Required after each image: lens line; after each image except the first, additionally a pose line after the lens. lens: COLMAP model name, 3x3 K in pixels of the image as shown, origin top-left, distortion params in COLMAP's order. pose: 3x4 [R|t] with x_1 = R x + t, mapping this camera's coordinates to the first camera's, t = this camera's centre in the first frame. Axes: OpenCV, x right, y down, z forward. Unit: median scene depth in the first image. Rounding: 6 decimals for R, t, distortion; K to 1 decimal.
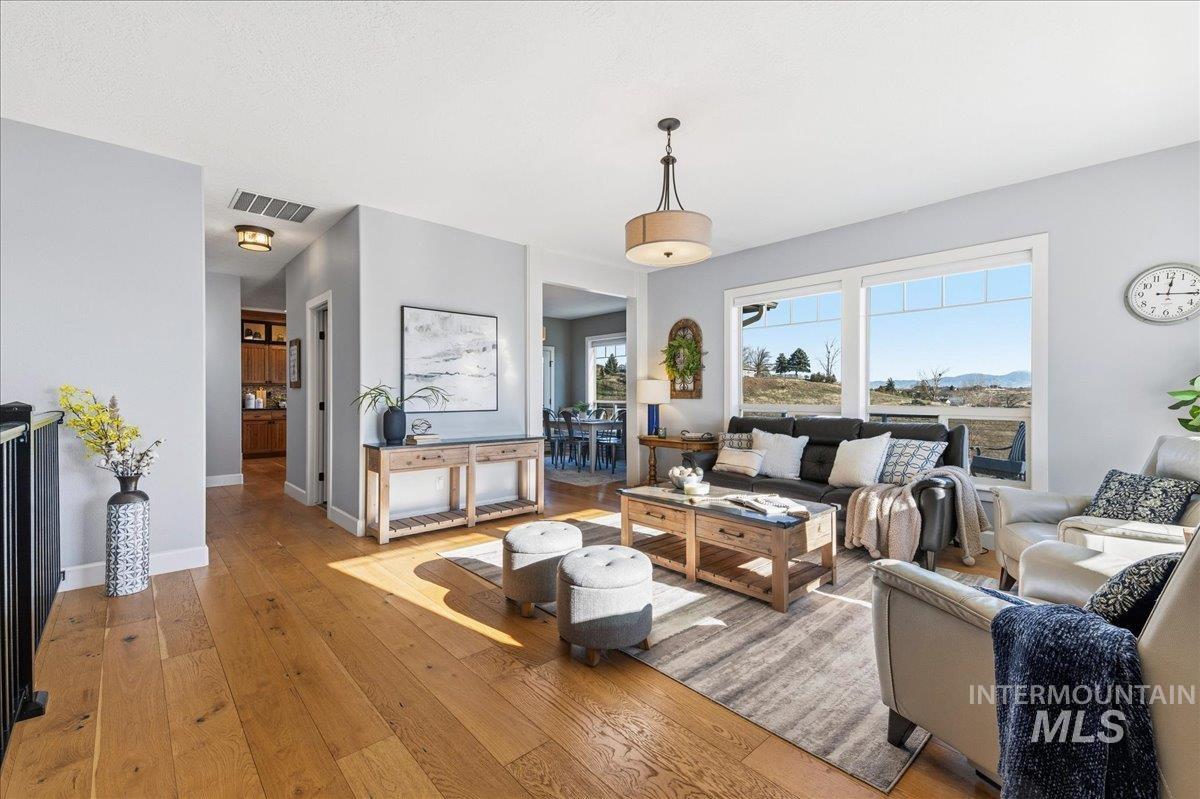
lens RADIAL K [[520.2, 0, 593.9], [0, 520.2, 405.2], [0, 0, 1]] dist [0.001147, 0.000205]
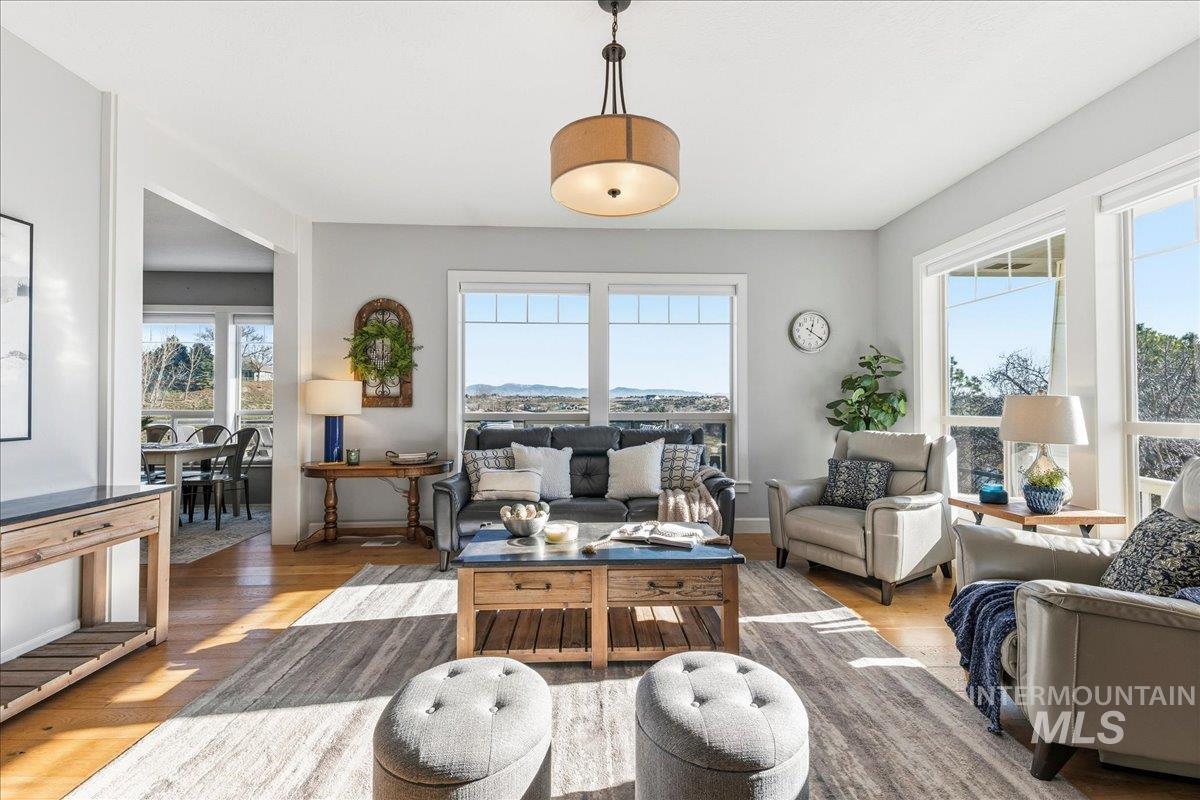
lens RADIAL K [[511.7, 0, 608.1], [0, 511.7, 393.4], [0, 0, 1]] dist [0.018828, 0.000230]
pose [[0.630548, 0.012252, 0.776054, -0.228215], [0.015914, 0.999461, -0.028709, -0.007643], [-0.775987, 0.030453, 0.630013, 0.359525]]
